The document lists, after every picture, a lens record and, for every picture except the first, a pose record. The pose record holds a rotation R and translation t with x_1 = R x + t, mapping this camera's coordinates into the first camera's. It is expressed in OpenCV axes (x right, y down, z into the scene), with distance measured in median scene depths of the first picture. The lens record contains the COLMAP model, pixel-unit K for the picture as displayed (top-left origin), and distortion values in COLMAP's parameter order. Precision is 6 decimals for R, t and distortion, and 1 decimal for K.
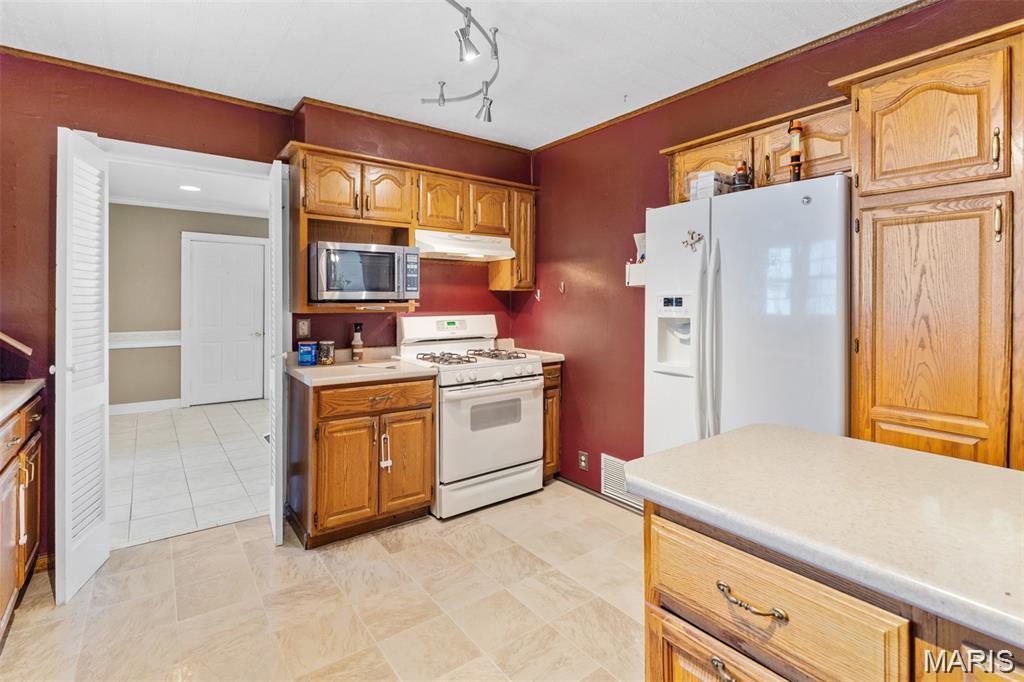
lens RADIAL K [[481.0, 0, 516.4], [0, 481.0, 302.2], [0, 0, 1]] dist [0.000207, -0.000551]
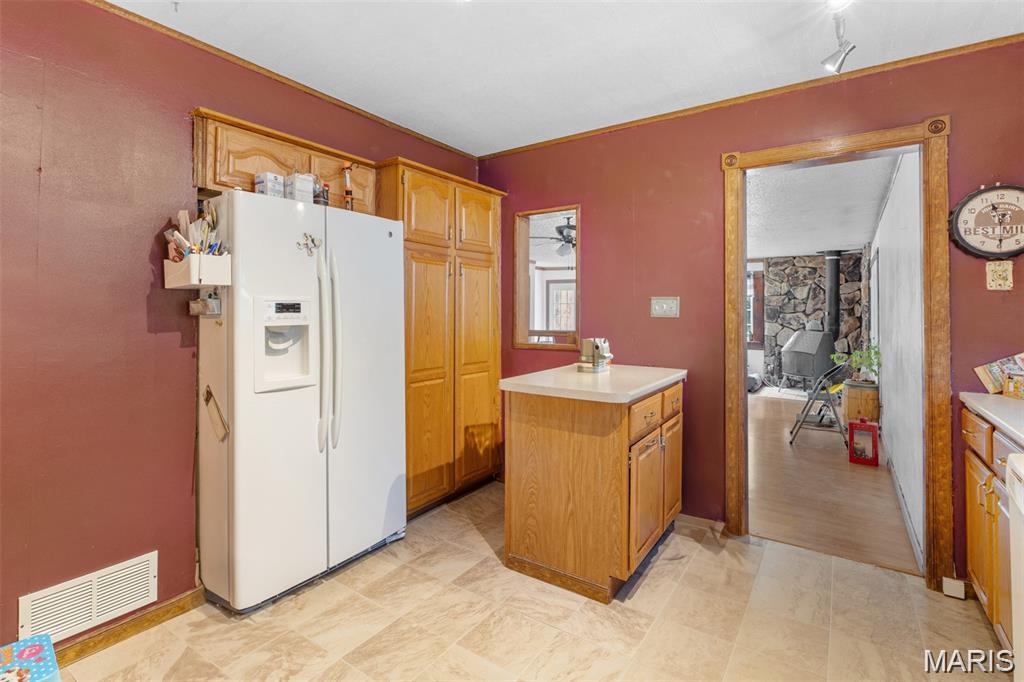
lens RADIAL K [[481.0, 0, 522.7], [0, 481.0, 306.9], [0, 0, 1]] dist [0.000207, -0.000551]
pose [[-0.337248, 0.006890, 0.941391, -0.674288], [0.002191, 0.999976, -0.006534, 0.004656], [-0.941413, -0.000141, -0.337255, 0.910097]]
